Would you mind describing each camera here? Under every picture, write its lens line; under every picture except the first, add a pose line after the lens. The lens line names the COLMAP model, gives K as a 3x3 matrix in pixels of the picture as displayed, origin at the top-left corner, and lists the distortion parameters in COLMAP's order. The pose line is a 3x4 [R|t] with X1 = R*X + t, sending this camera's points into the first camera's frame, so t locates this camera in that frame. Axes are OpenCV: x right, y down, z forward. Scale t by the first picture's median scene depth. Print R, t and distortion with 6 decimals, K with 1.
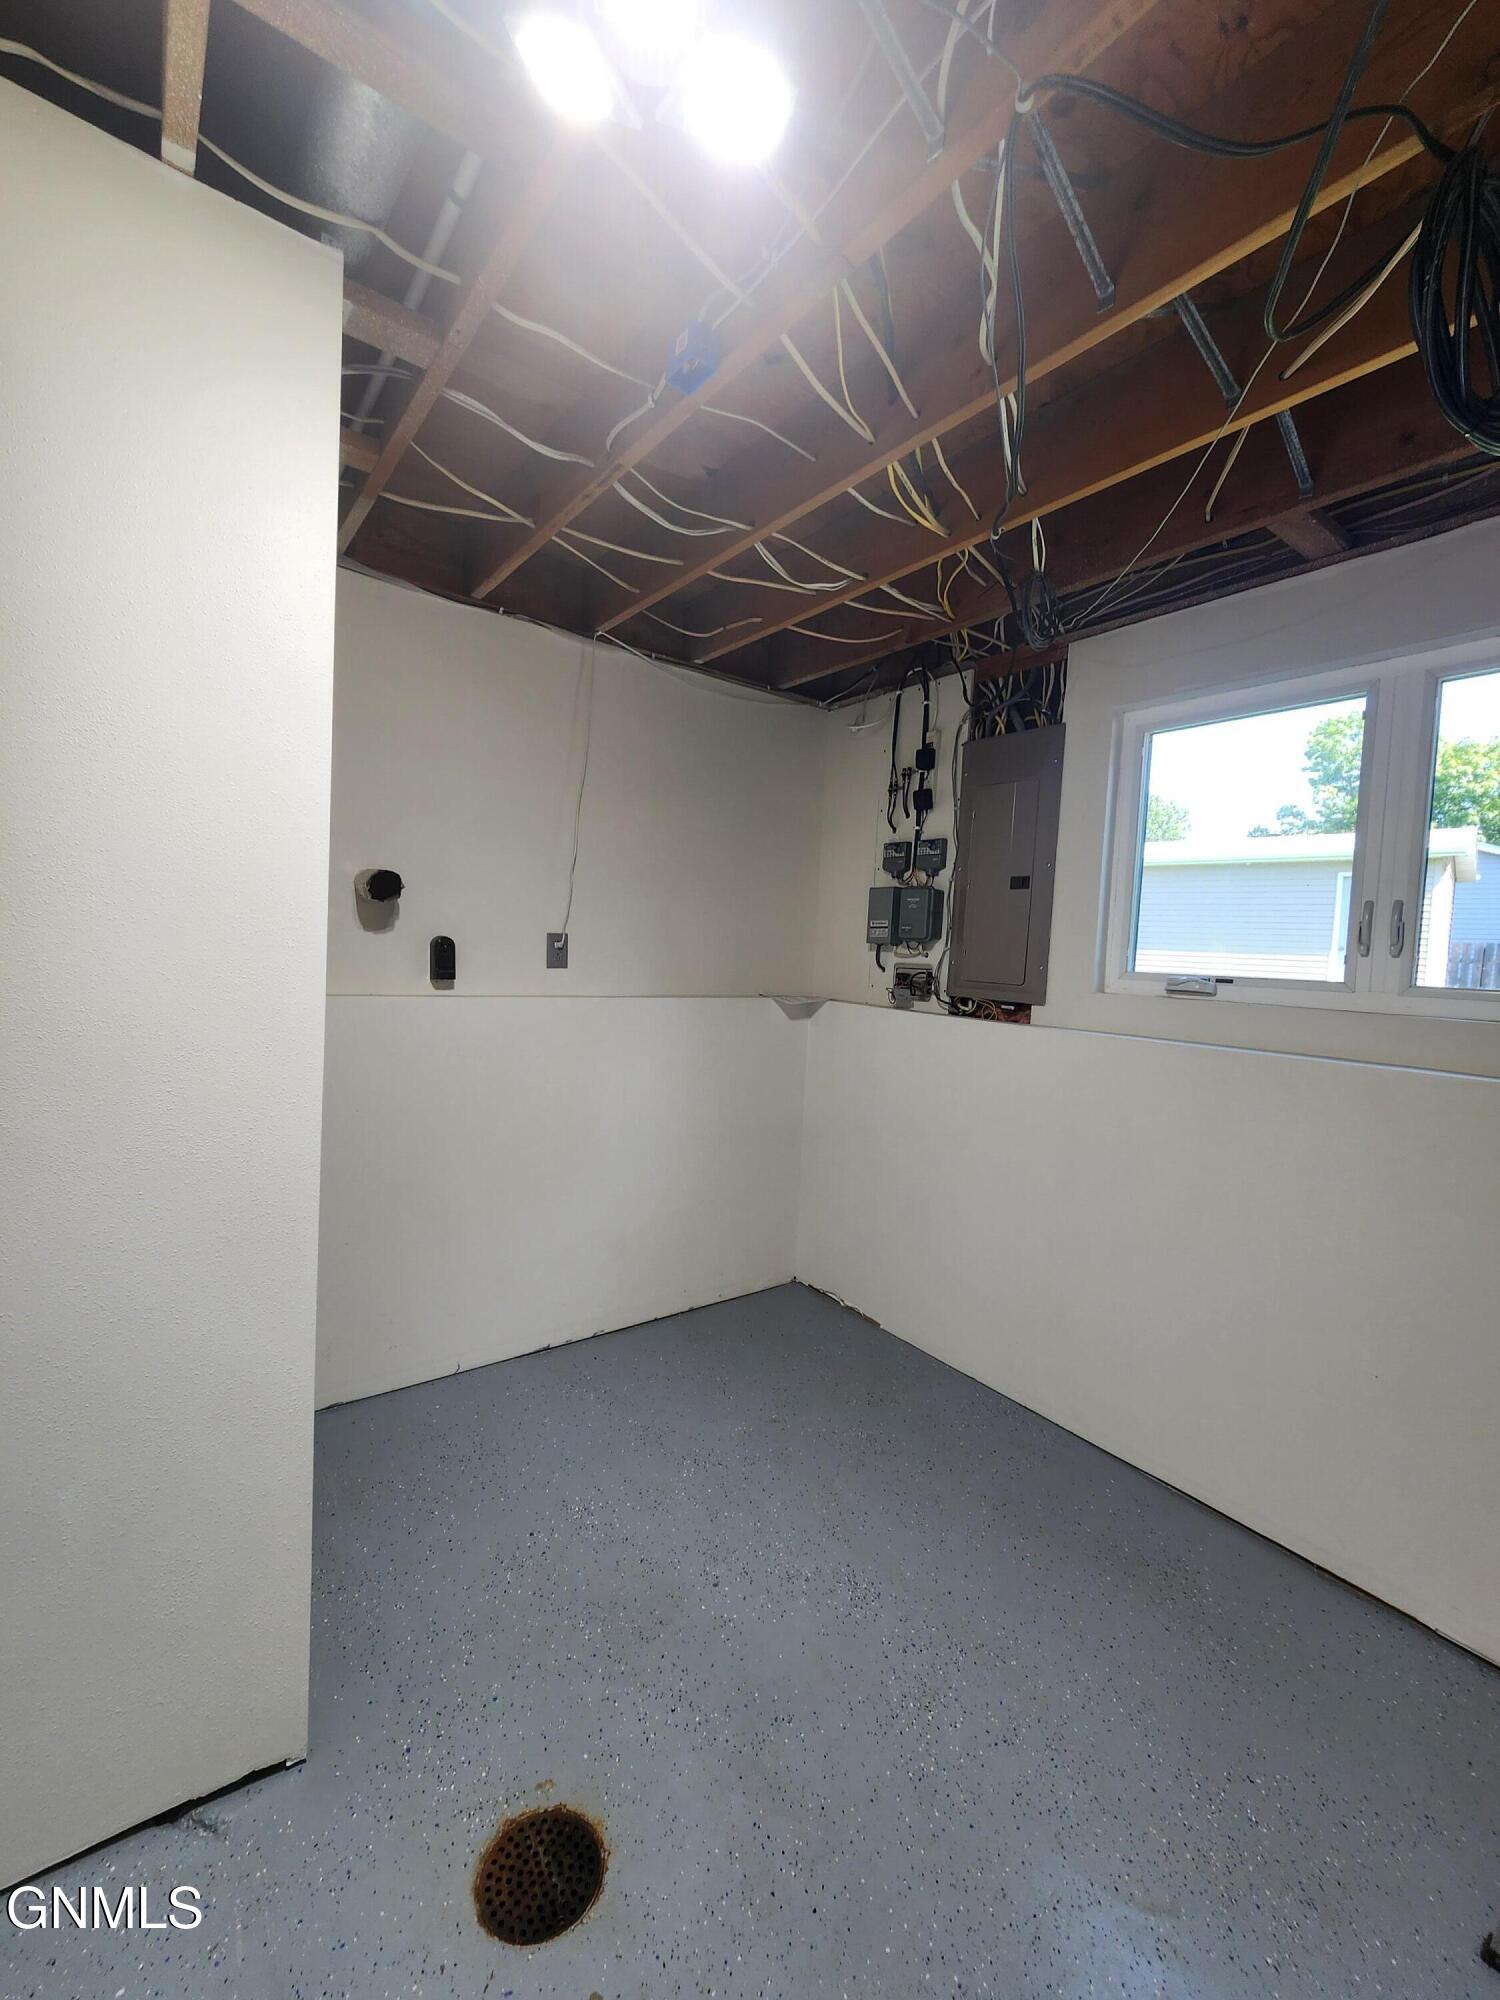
lens RADIAL K [[822.7, 0, 750.7], [0, 822.7, 993.2], [0, 0, 1]] dist [0.001114, -0.000100]
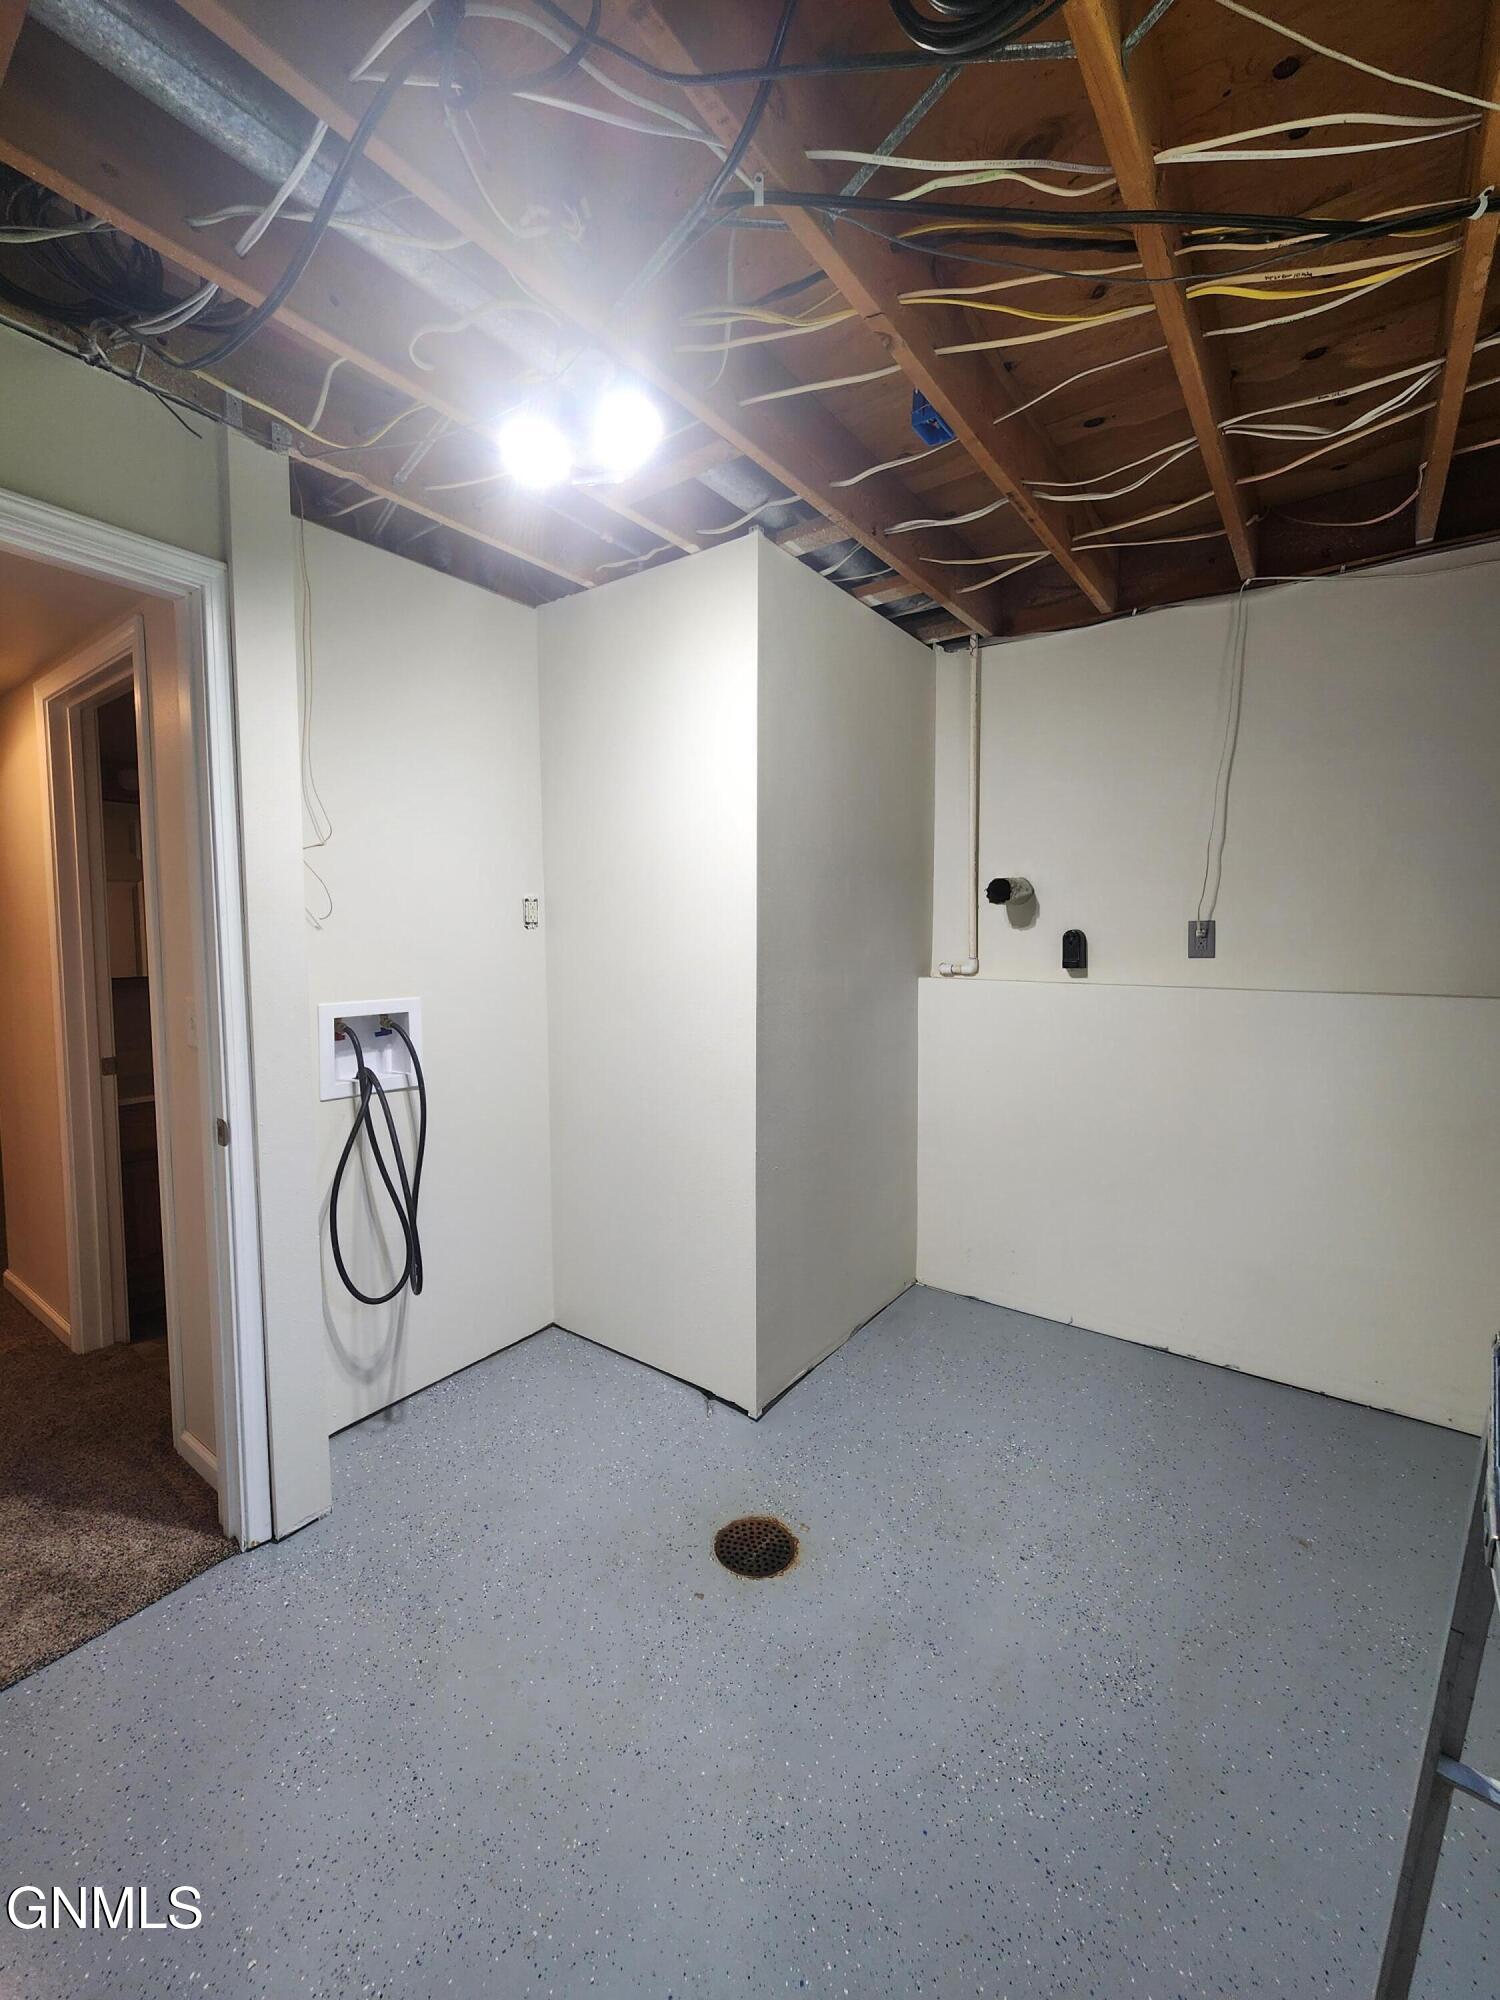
lens RADIAL K [[822.7, 0, 750.0], [0, 822.7, 997.4], [0, 0, 1]] dist [0.001114, -0.000100]
pose [[0.283695, 0.027345, -0.958524, 0.643104], [-0.041486, 0.999007, 0.016221, 0.026077], [0.958017, 0.035163, 0.284548, 0.296264]]
